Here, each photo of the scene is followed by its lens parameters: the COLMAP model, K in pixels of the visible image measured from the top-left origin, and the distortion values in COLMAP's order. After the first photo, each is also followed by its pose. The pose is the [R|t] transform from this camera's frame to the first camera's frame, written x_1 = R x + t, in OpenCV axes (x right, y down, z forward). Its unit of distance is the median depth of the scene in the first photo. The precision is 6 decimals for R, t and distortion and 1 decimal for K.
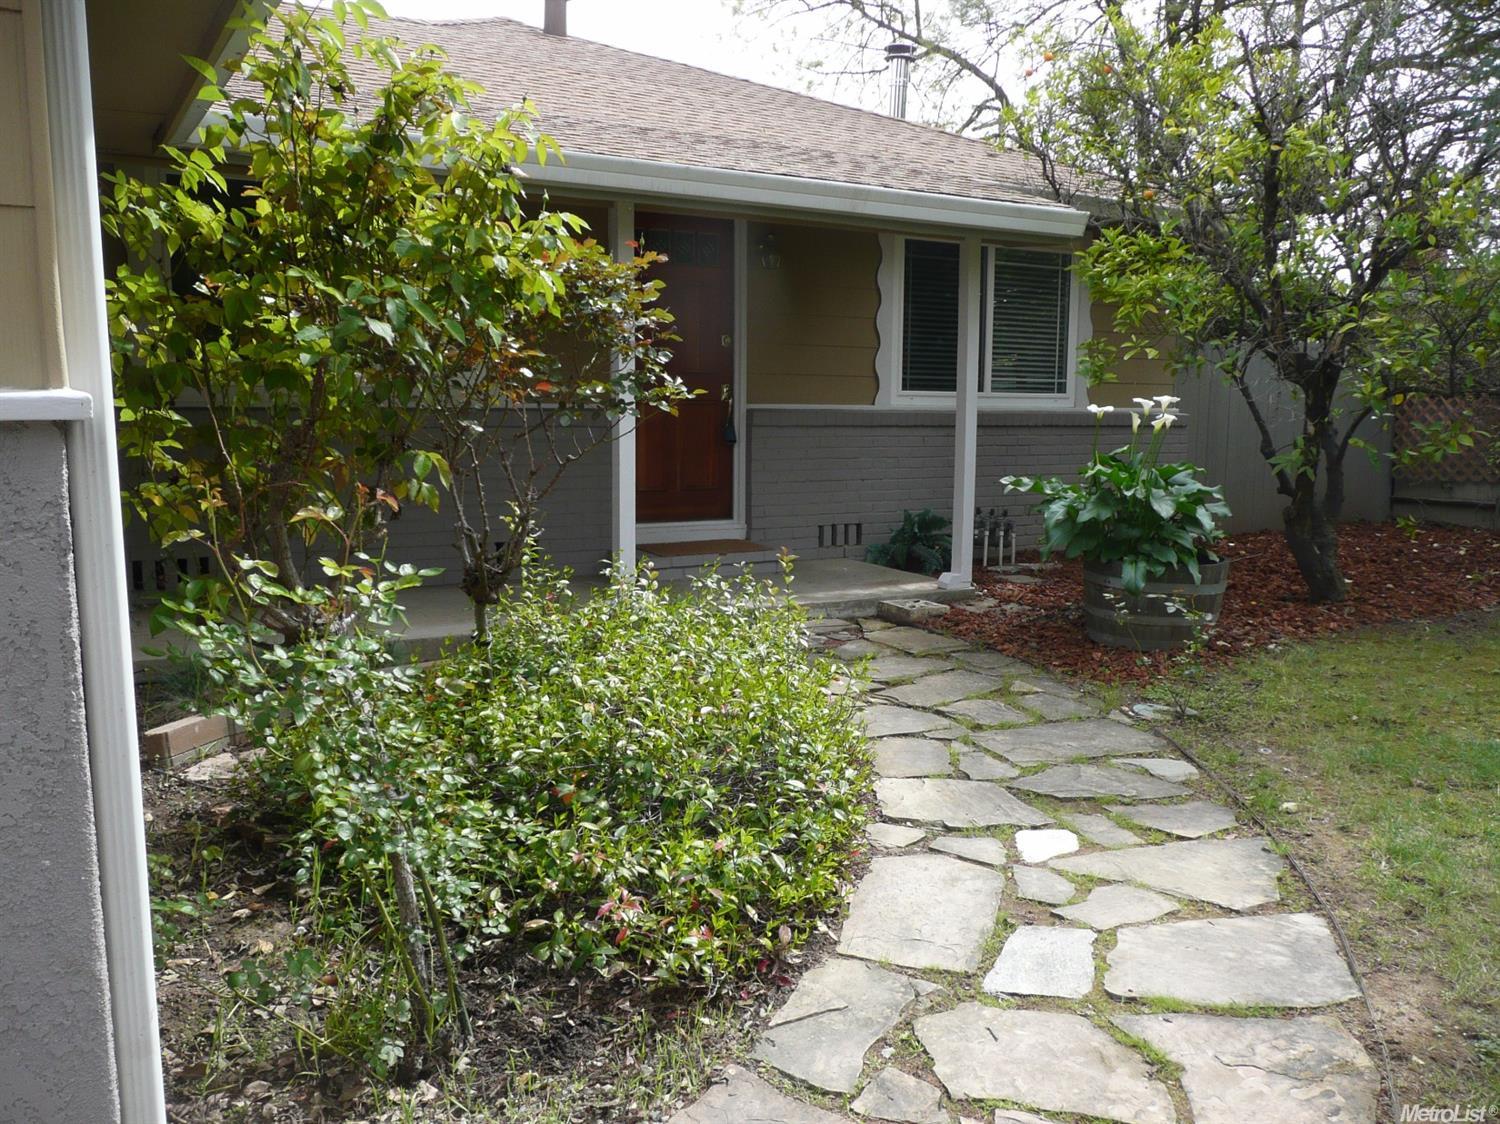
lens RADIAL K [[1257.2, 0, 750.0], [0, 1257.2, 562.0], [0, 0, 1]] dist [-0.001137, 0.000177]
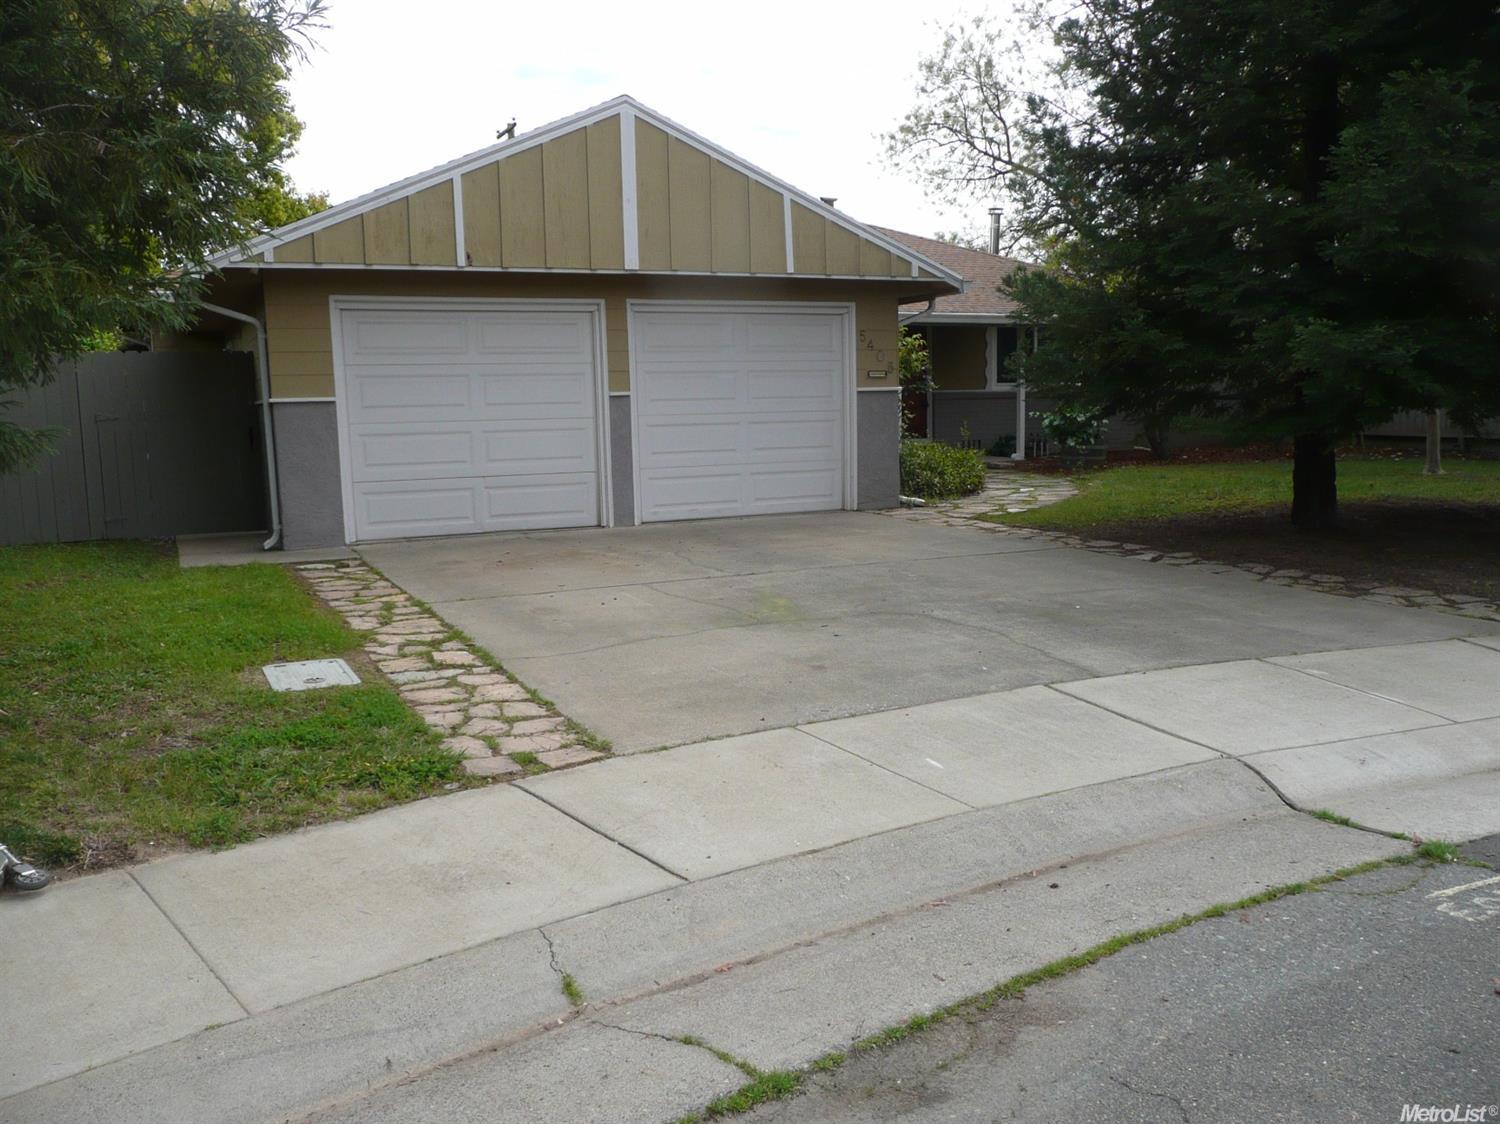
lens RADIAL K [[1257.2, 0, 750.0], [0, 1257.2, 562.0], [0, 0, 1]] dist [-0.001137, 0.000177]
pose [[0.995835, -0.018953, -0.089187, -0.146886], [0.019405, 0.999803, 0.004206, 0.194521], [0.089089, -0.005919, 0.996006, -1.503940]]
